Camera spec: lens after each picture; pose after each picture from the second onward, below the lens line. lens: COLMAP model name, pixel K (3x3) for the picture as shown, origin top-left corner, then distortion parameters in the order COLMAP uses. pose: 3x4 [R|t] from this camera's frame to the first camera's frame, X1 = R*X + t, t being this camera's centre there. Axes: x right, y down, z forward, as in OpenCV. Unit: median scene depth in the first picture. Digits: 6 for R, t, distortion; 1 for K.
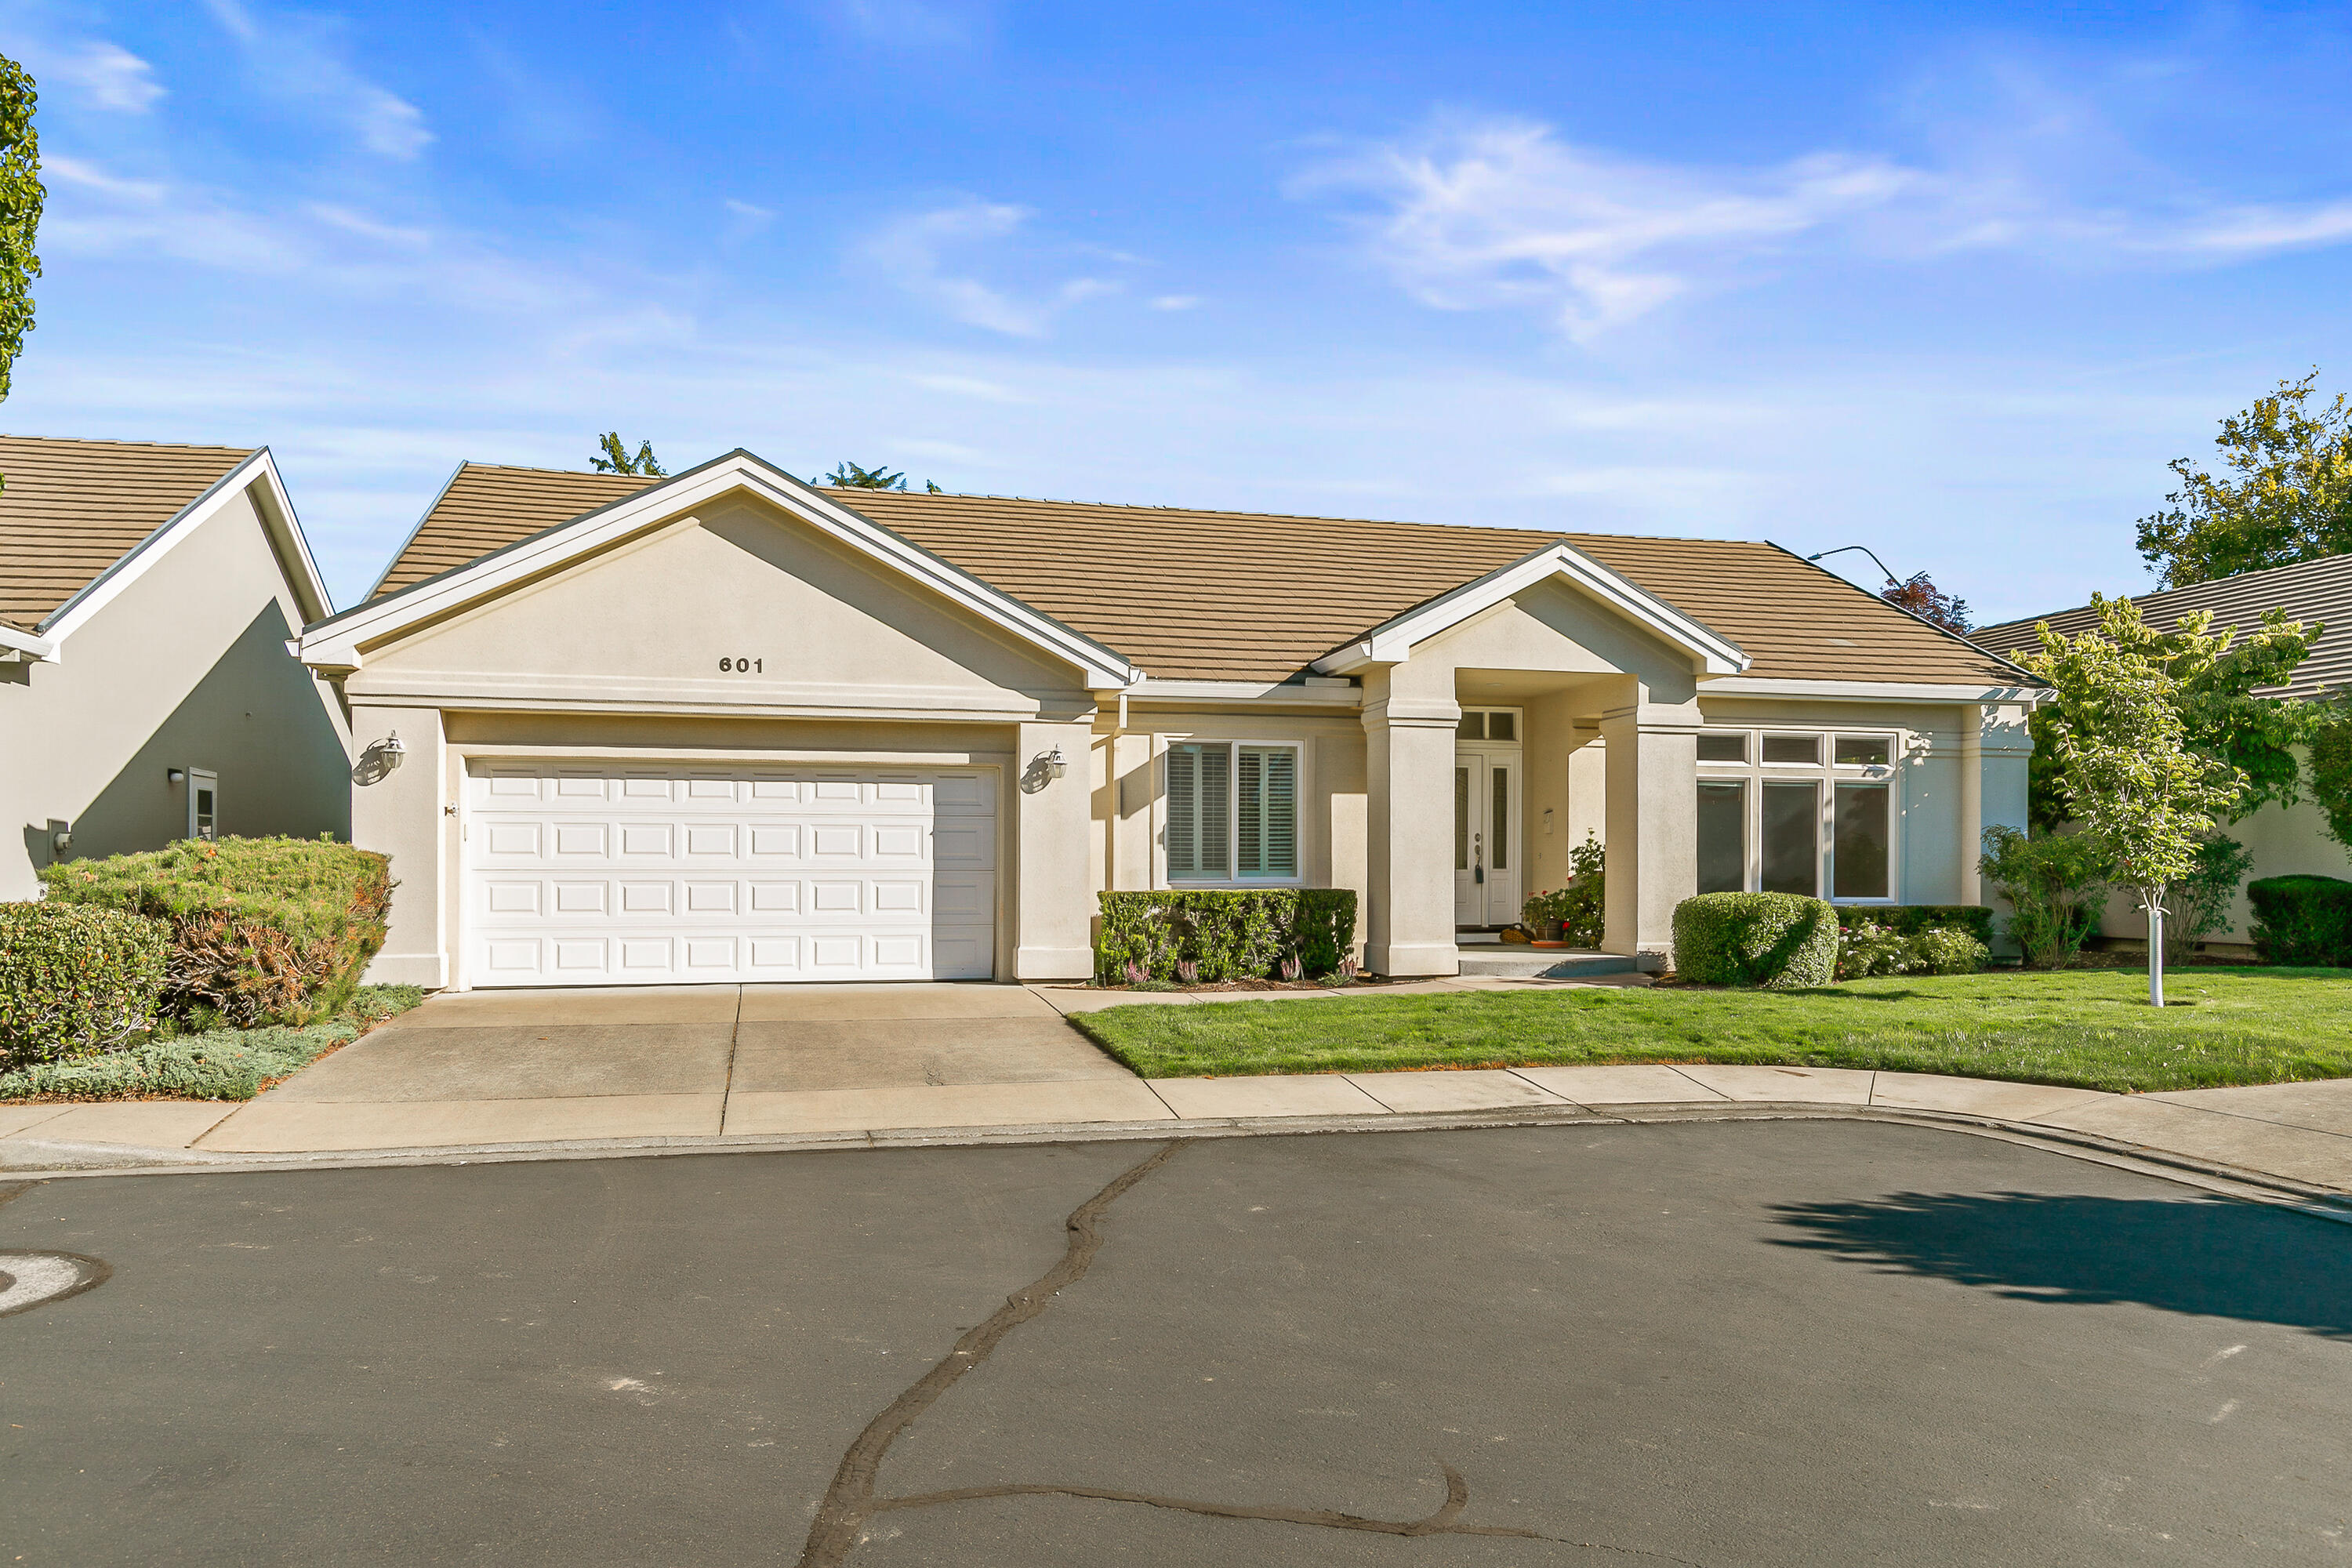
lens RADIAL K [[1708.6, 0, 1175.5], [0, 1708.6, 829.9], [0, 0, 1]] dist [-0.003759, 0.002806]
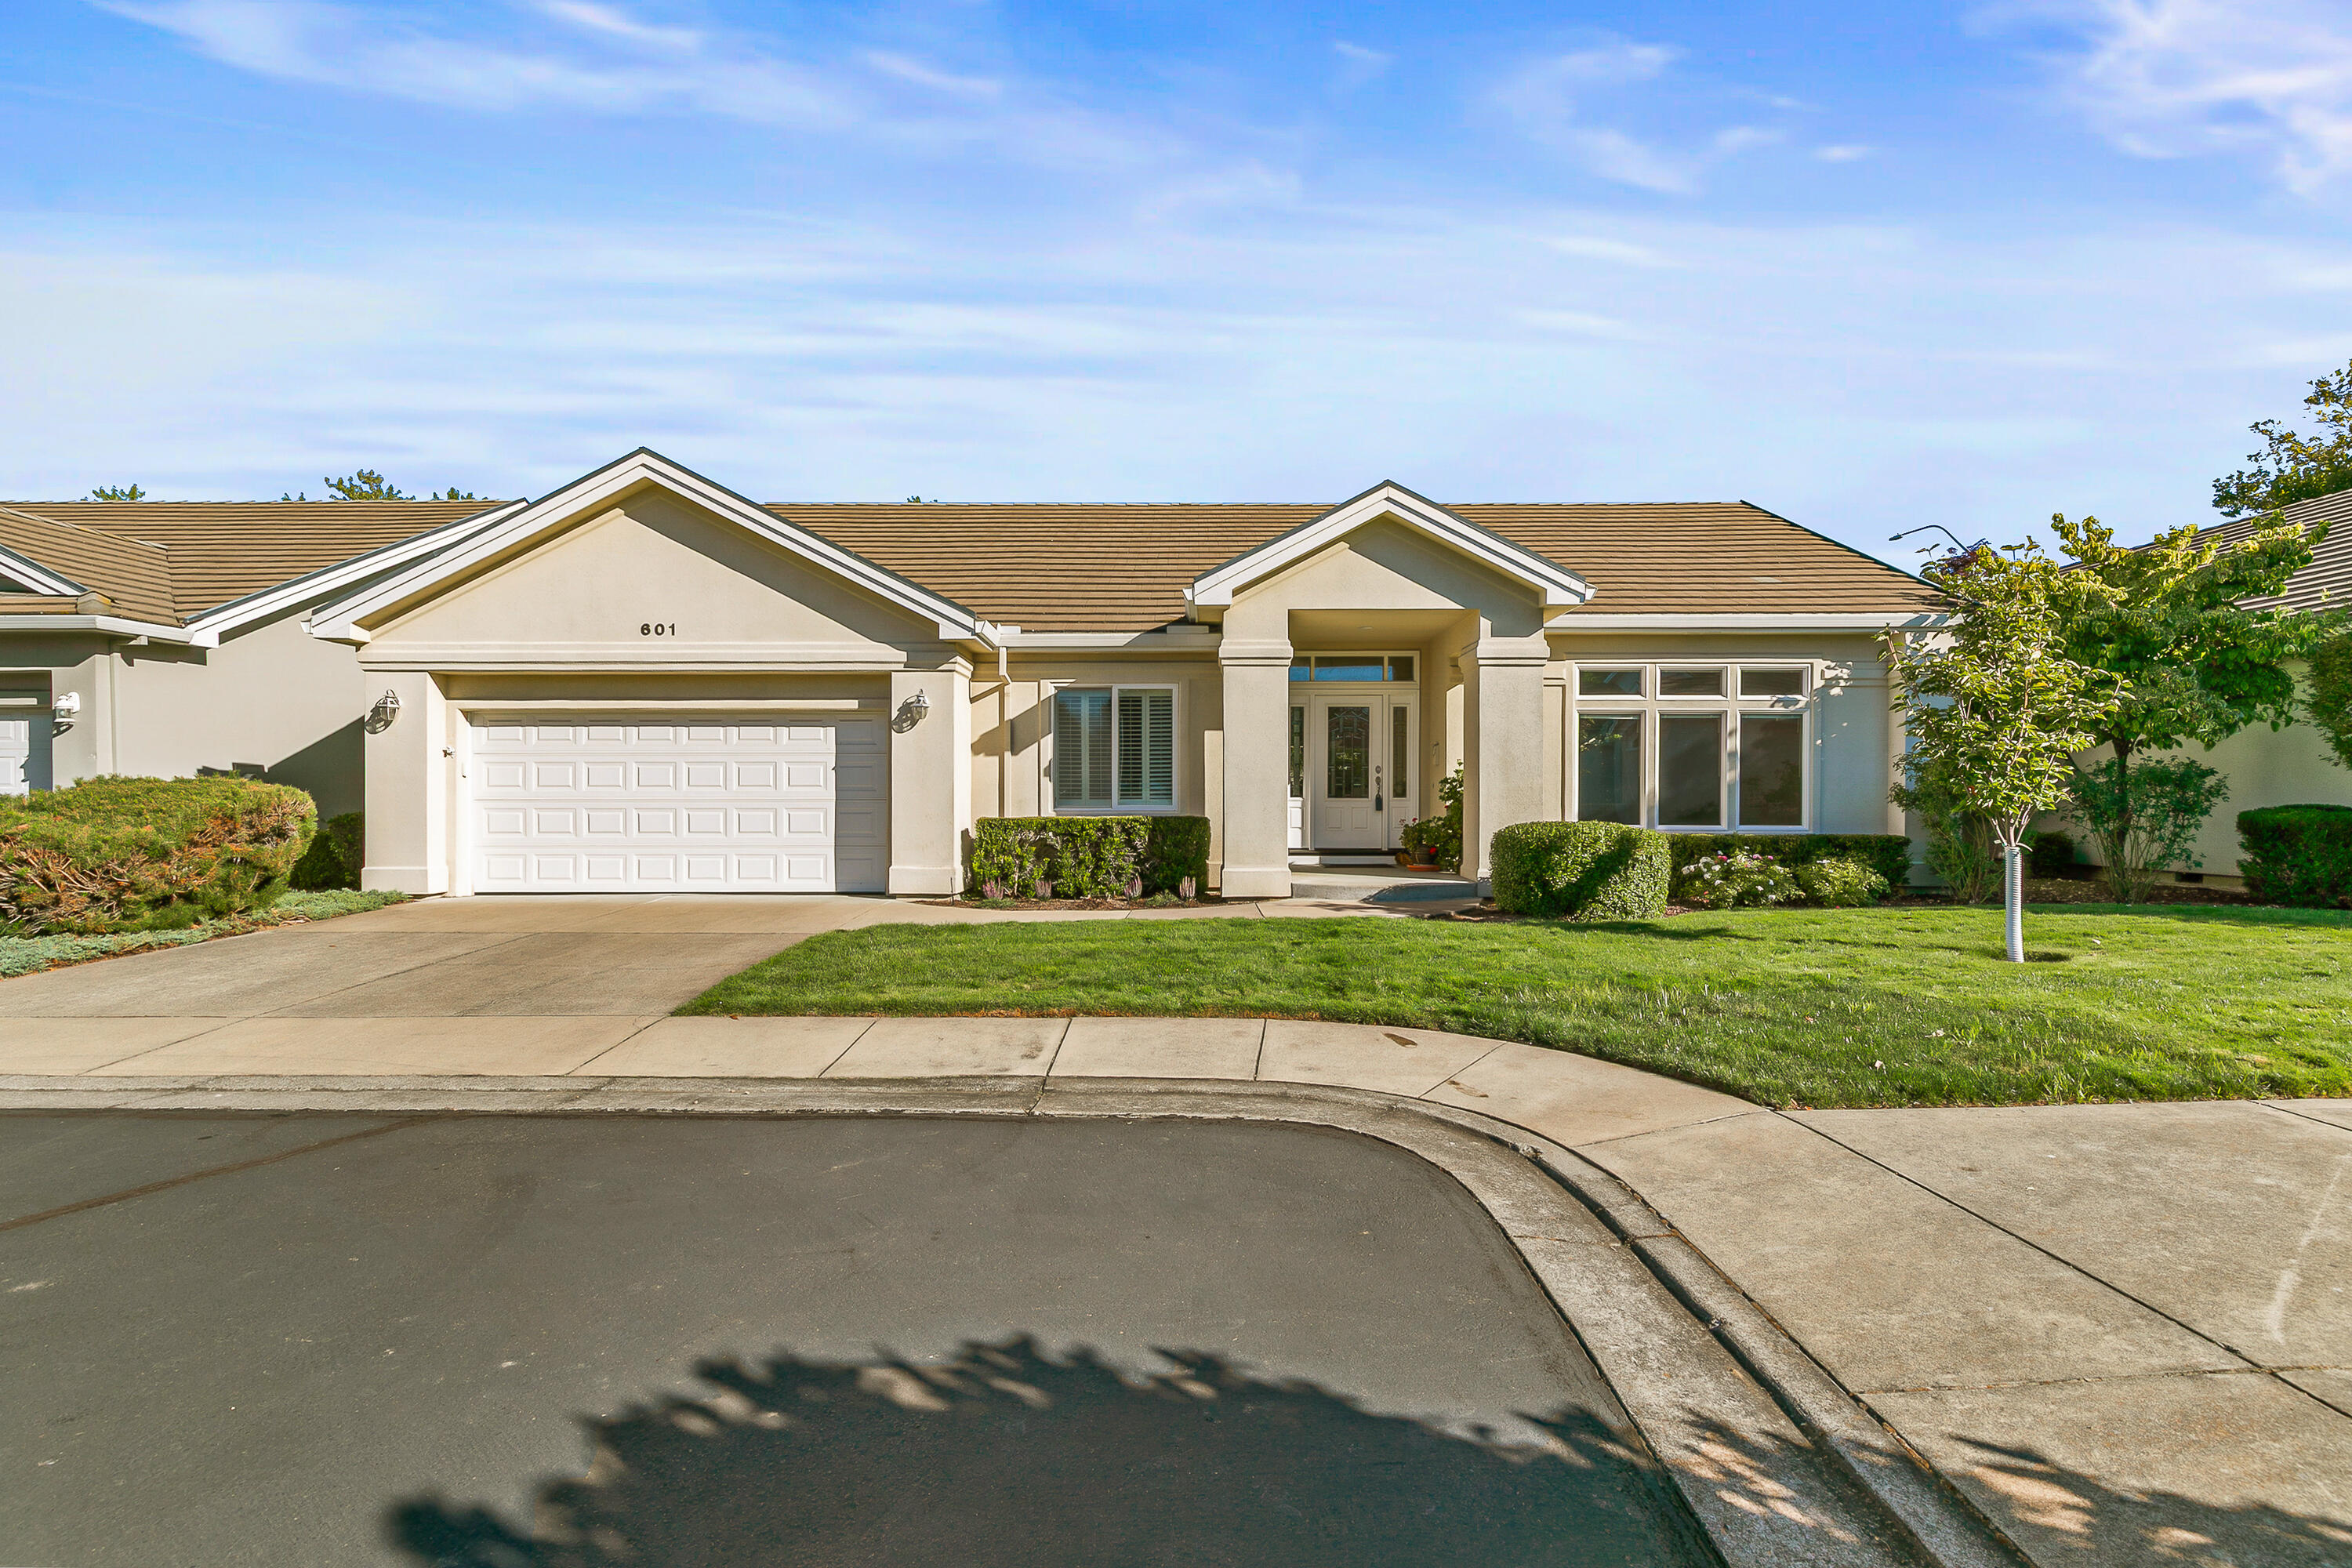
lens RADIAL K [[1116.3, 0, 1176.0], [0, 1116.3, 784.0], [0, 0, 1]] dist [0.008445, -0.000783]
pose [[0.963842, -0.004411, -0.266438, 0.273366], [0.007169, 0.999930, 0.009380, 0.006779], [0.266378, -0.010951, 0.963807, 0.298865]]
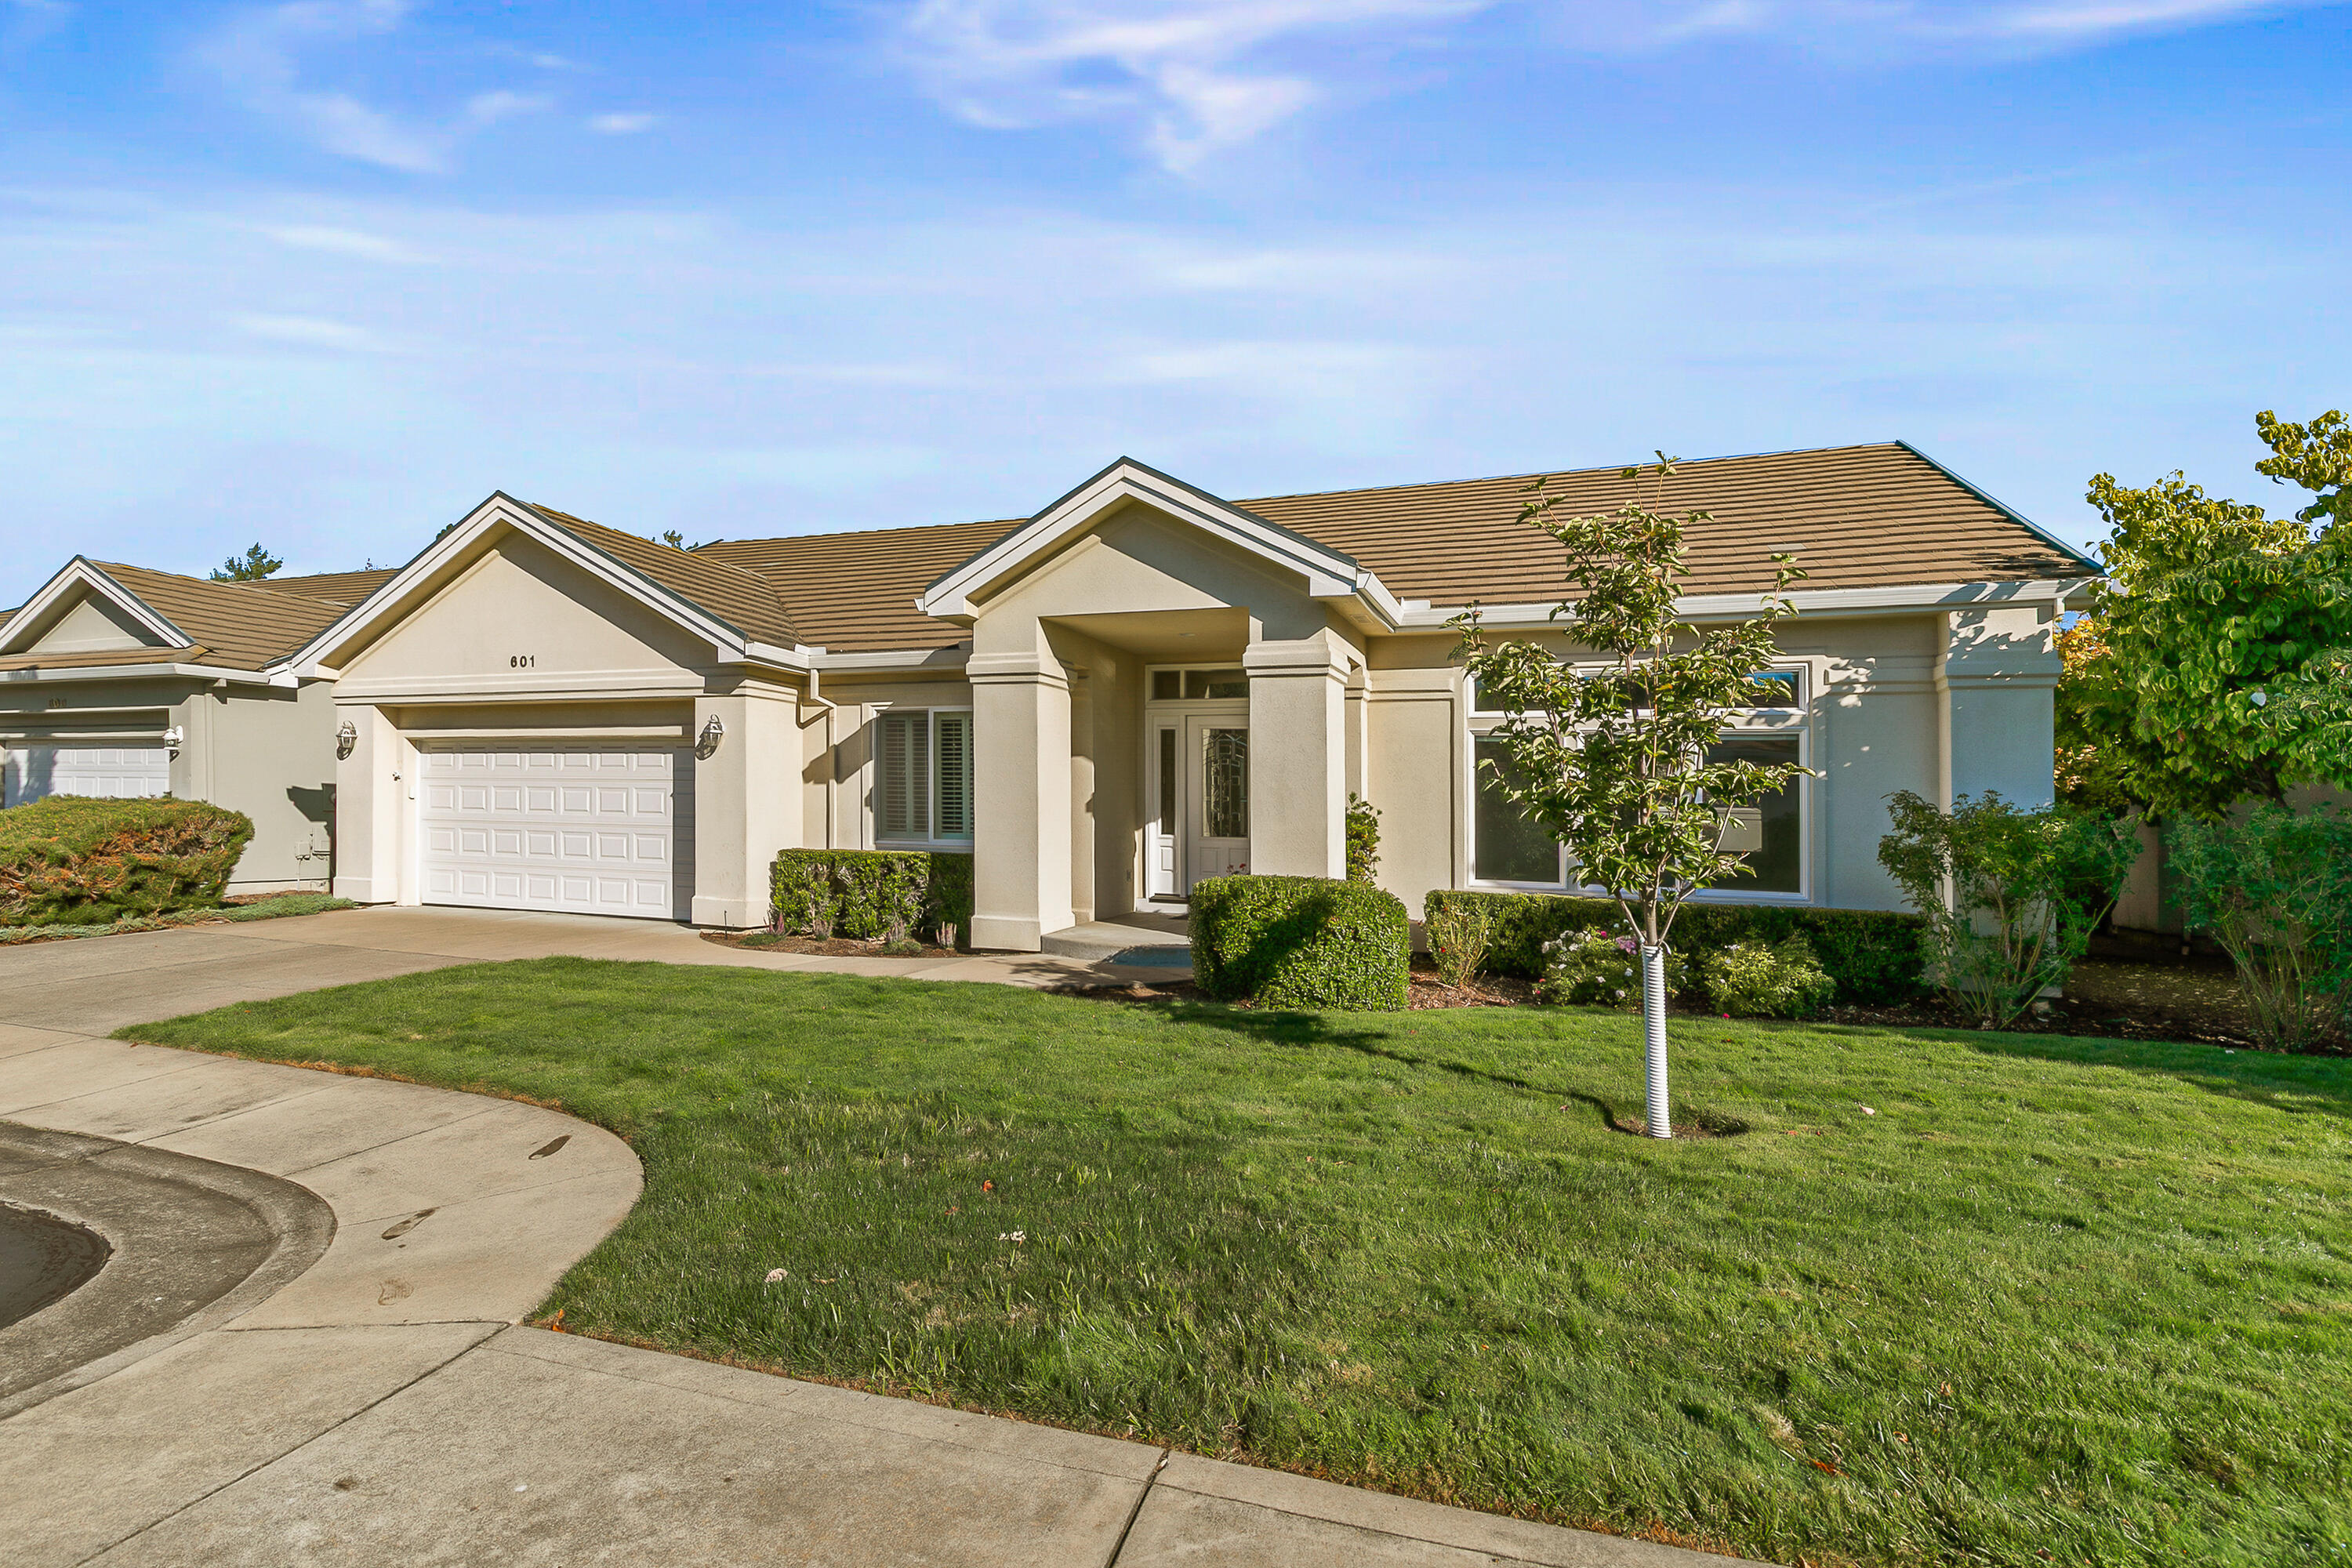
lens RADIAL K [[1148.5, 0, 1172.4], [0, 1148.5, 787.3], [0, 0, 1]] dist [0.006474, 0.000352]
pose [[0.809247, -0.000275, -0.587468, 0.567597], [-0.005517, 0.999952, -0.008067, 0.001061], [0.587442, 0.009770, 0.809207, 0.527500]]
